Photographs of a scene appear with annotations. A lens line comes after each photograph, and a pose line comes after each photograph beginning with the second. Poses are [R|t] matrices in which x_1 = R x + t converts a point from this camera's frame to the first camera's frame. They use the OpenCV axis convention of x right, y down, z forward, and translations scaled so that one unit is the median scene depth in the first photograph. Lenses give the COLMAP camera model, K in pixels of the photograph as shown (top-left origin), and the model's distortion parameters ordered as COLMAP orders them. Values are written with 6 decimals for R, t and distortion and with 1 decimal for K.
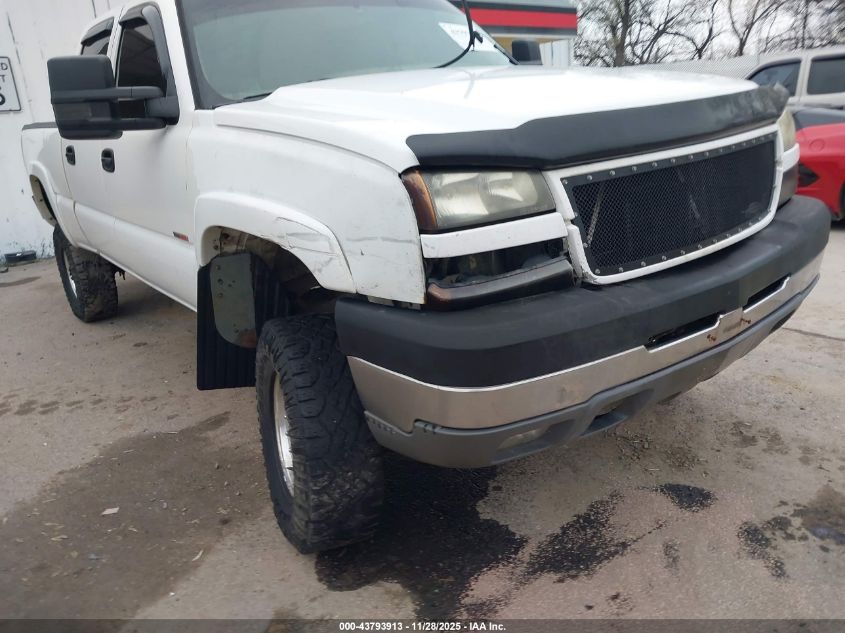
lens RADIAL K [[697.8, 0, 422.6], [0, 697.8, 319.0], [0, 0, 1]] dist [-0.026137, 0.004031]
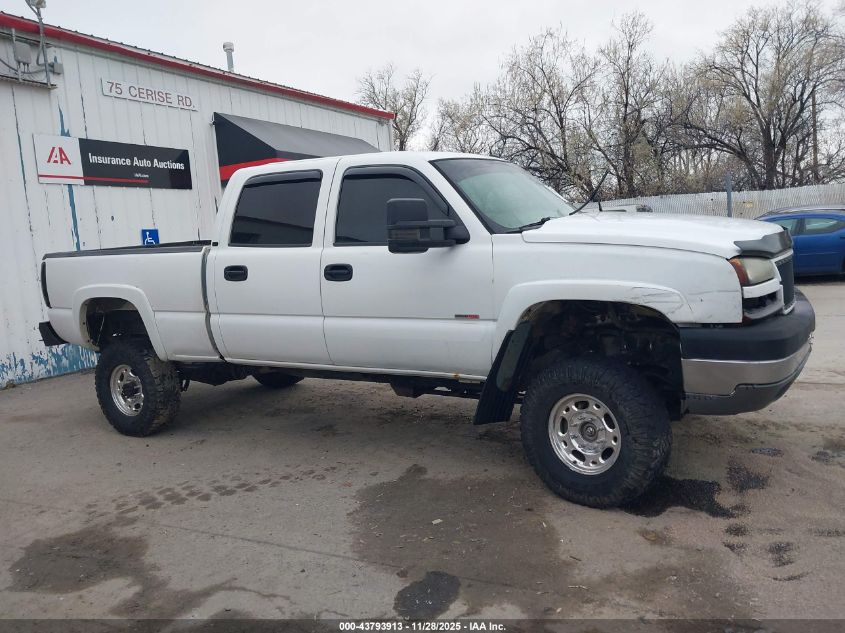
lens RADIAL K [[697.8, 0, 422.1], [0, 697.8, 313.9], [0, 0, 1]] dist [-0.026137, 0.004031]
pose [[0.917515, -0.026689, 0.396804, -1.597704], [0.111730, 0.974860, -0.192780, 0.231773], [-0.381683, 0.221214, 0.897431, -0.434770]]
